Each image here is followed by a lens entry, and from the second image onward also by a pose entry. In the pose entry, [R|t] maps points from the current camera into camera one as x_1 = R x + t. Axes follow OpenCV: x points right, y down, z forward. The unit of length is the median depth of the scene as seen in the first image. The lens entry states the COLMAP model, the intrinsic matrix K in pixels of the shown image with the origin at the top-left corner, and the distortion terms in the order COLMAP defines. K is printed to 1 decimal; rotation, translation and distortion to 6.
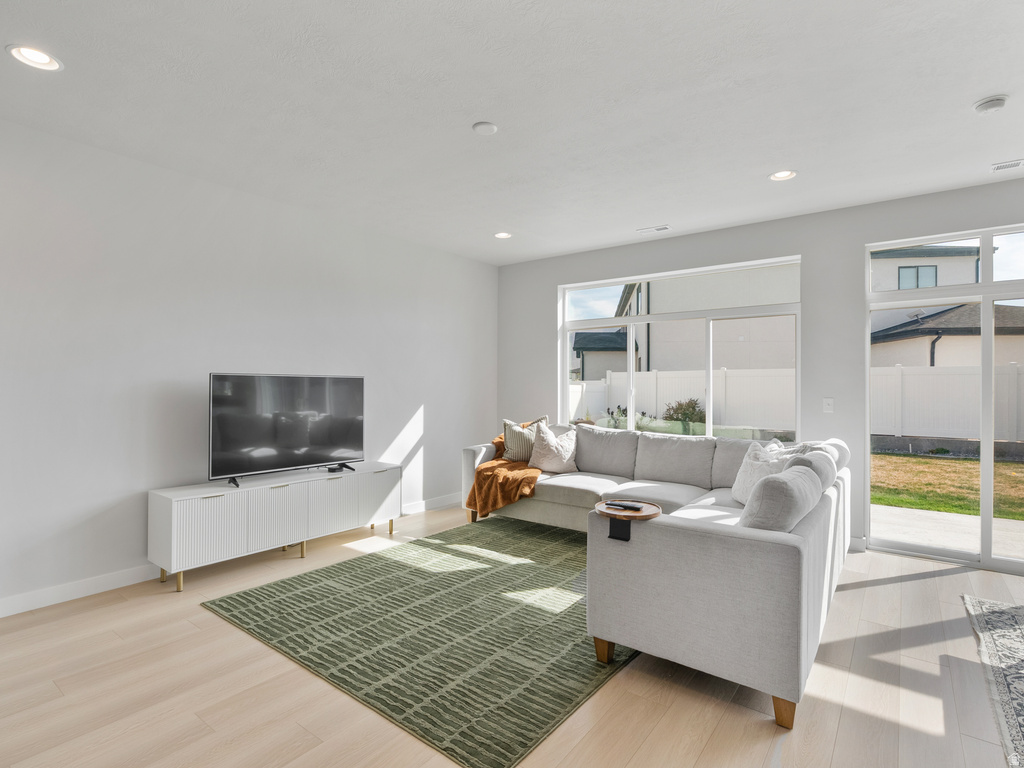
lens RADIAL K [[517.8, 0, 504.9], [0, 517.8, 380.6], [0, 0, 1]] dist [0.001053, 0.001156]
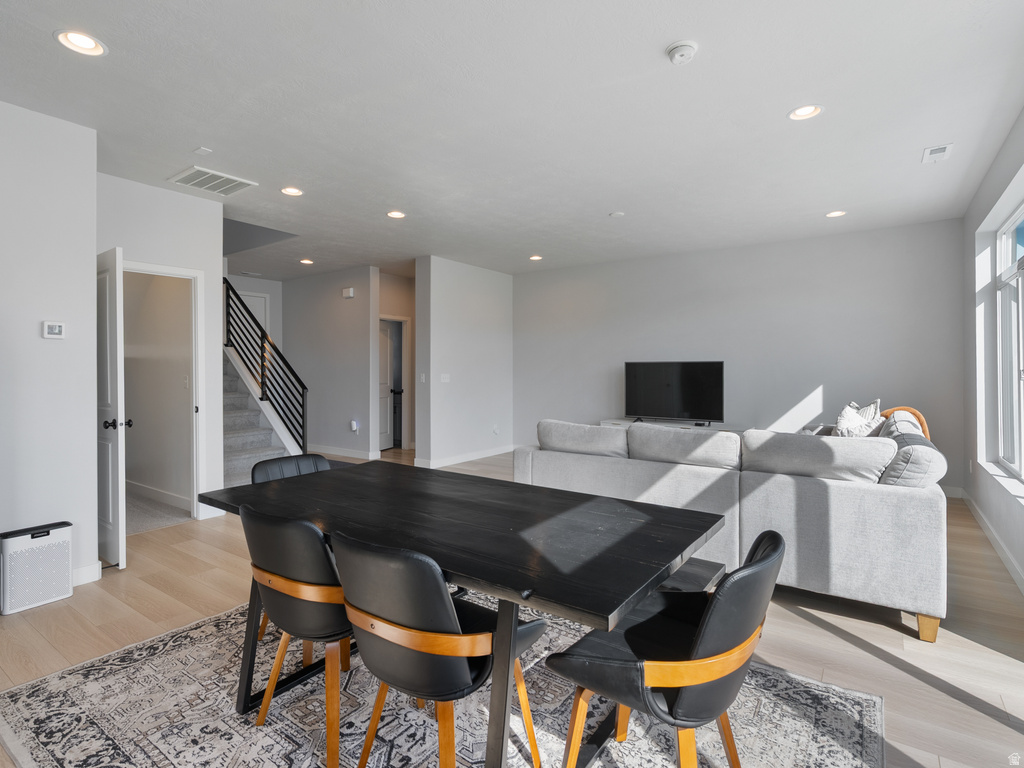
lens RADIAL K [[521.7, 0, 509.9], [0, 521.7, 369.1], [0, 0, 1]] dist [0.000055, 0.000104]
pose [[0.034767, -0.006057, -0.999377, 1.261894], [0.017337, 0.999835, -0.005457, 0.014747], [0.999245, -0.017137, 0.034866, 0.461912]]
